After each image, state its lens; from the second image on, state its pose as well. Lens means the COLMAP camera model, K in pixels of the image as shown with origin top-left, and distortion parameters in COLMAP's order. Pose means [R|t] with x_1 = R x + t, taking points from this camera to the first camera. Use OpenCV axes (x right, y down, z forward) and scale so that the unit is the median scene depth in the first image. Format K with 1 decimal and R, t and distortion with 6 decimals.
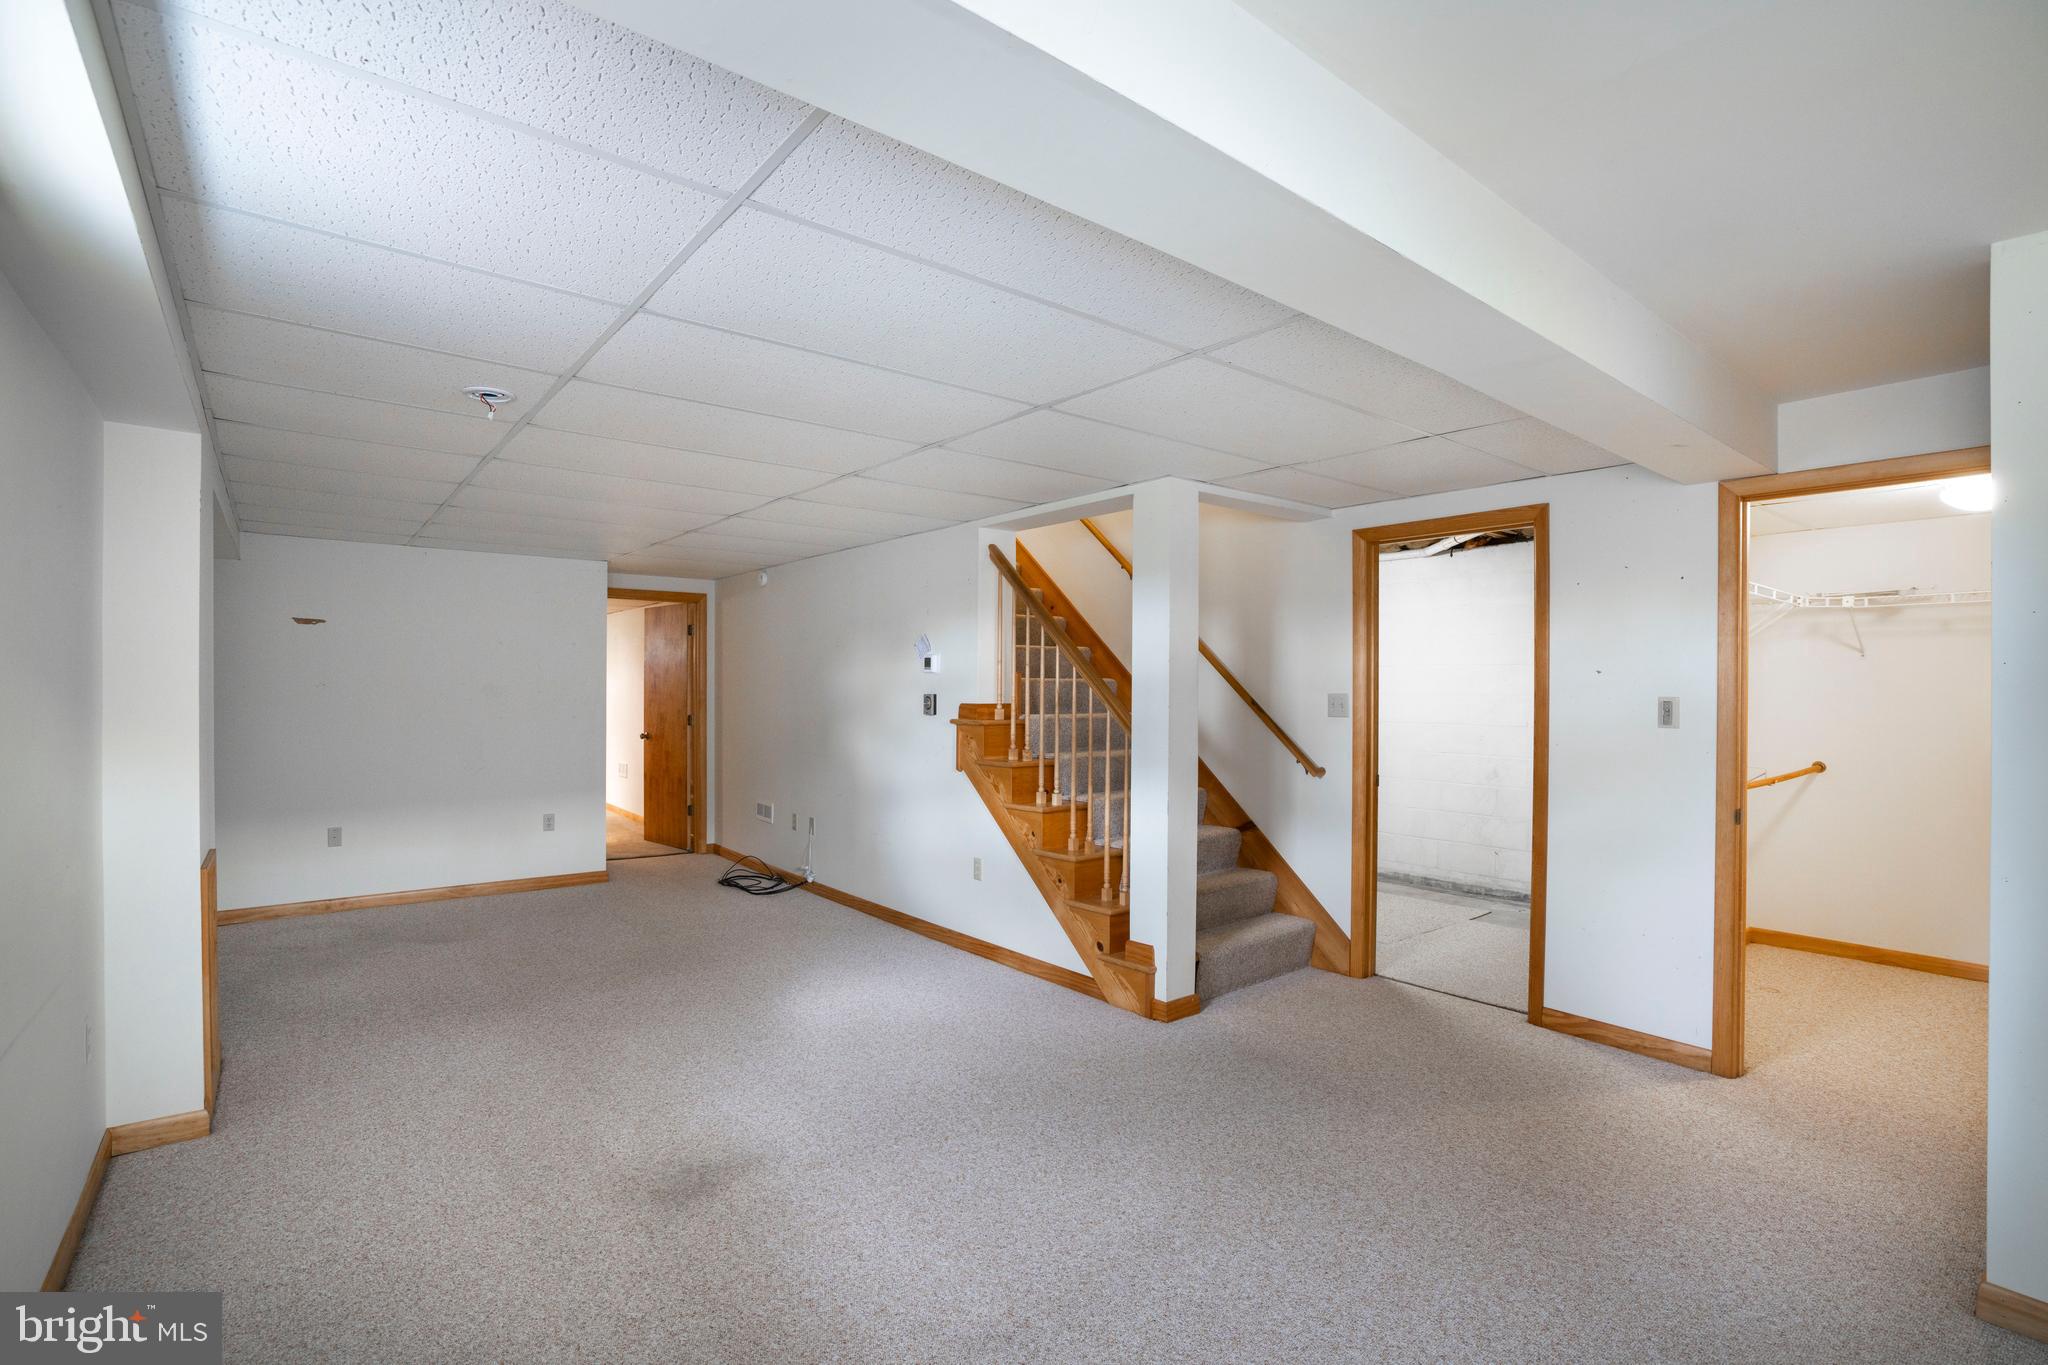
lens RADIAL K [[949.6, 0, 1019.7], [0, 949.6, 685.8], [0, 0, 1]] dist [-0.063982, 0.025113]
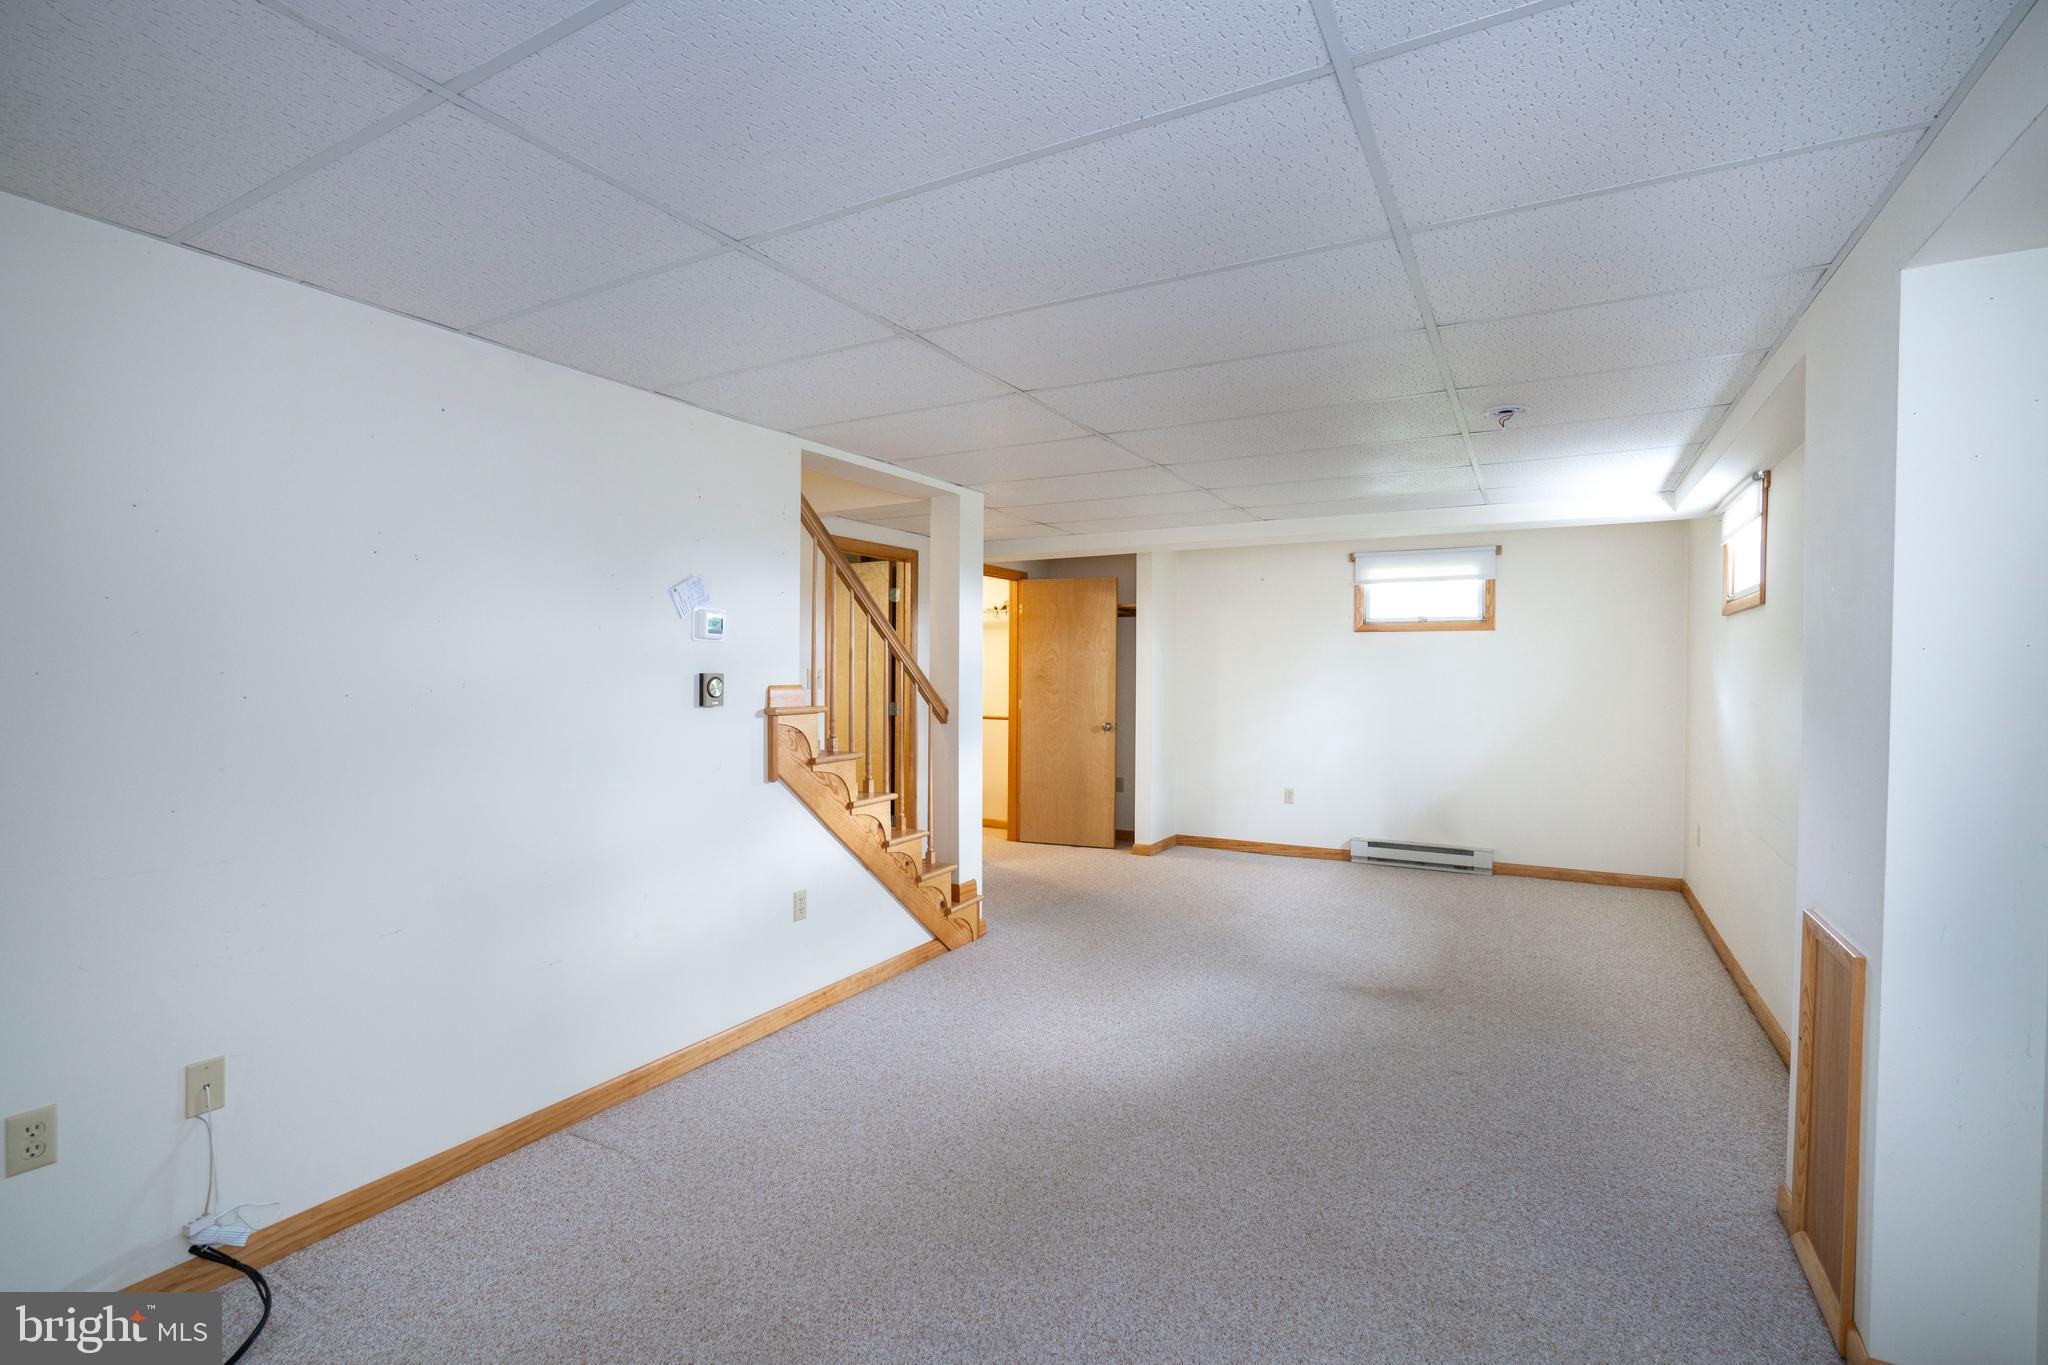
lens RADIAL K [[949.6, 0, 1019.7], [0, 949.6, 685.8], [0, 0, 1]] dist [-0.063982, 0.025113]
pose [[-0.380875, -0.031693, 0.924083, -0.782988], [0.000890, 0.999399, 0.034642, -0.003596], [-0.924626, 0.014016, -0.380618, 1.127251]]
